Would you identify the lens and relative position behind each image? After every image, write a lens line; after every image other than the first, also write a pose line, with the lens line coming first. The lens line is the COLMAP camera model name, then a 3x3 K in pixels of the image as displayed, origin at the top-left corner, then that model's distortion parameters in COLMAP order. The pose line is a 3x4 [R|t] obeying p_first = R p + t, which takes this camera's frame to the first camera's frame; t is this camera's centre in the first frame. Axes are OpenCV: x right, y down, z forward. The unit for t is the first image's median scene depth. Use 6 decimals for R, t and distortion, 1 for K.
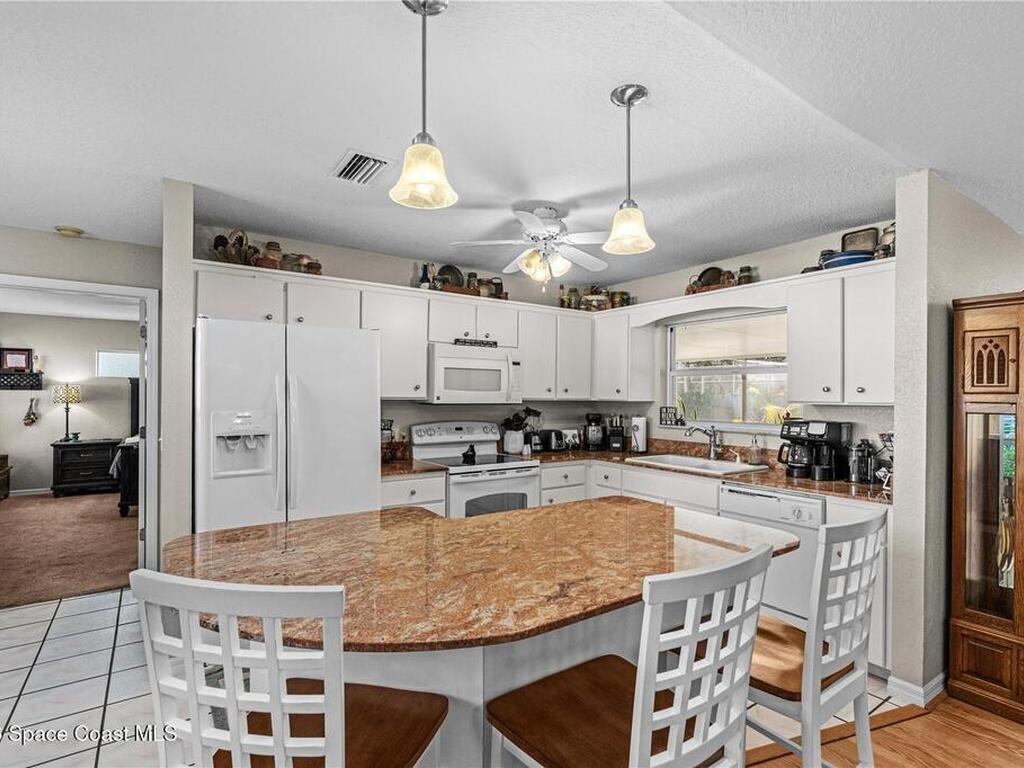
lens RADIAL K [[521.5, 0, 509.8], [0, 521.5, 389.2], [0, 0, 1]] dist [-0.002036, 0.001684]
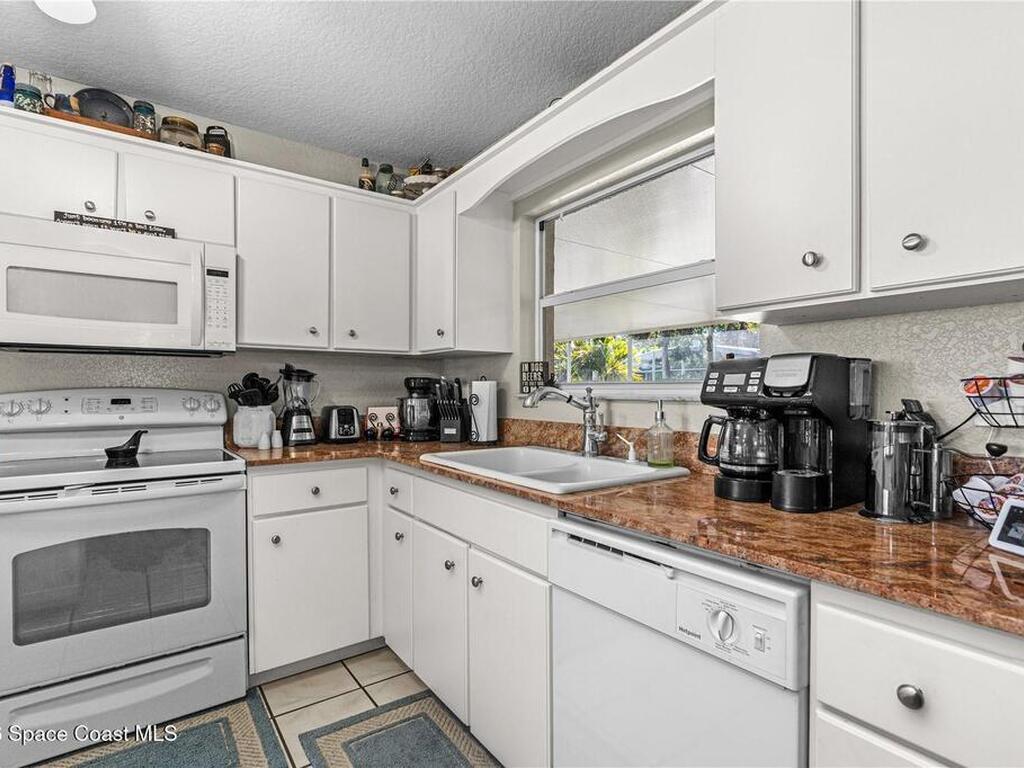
lens RADIAL K [[521.5, 0, 514.6], [0, 521.5, 387.1], [0, 0, 1]] dist [-0.002036, 0.001684]
pose [[0.999698, -0.007136, 0.023500, 0.301997], [0.006992, 0.999957, 0.006172, 0.064746], [-0.023543, -0.006006, 0.999705, 0.494786]]
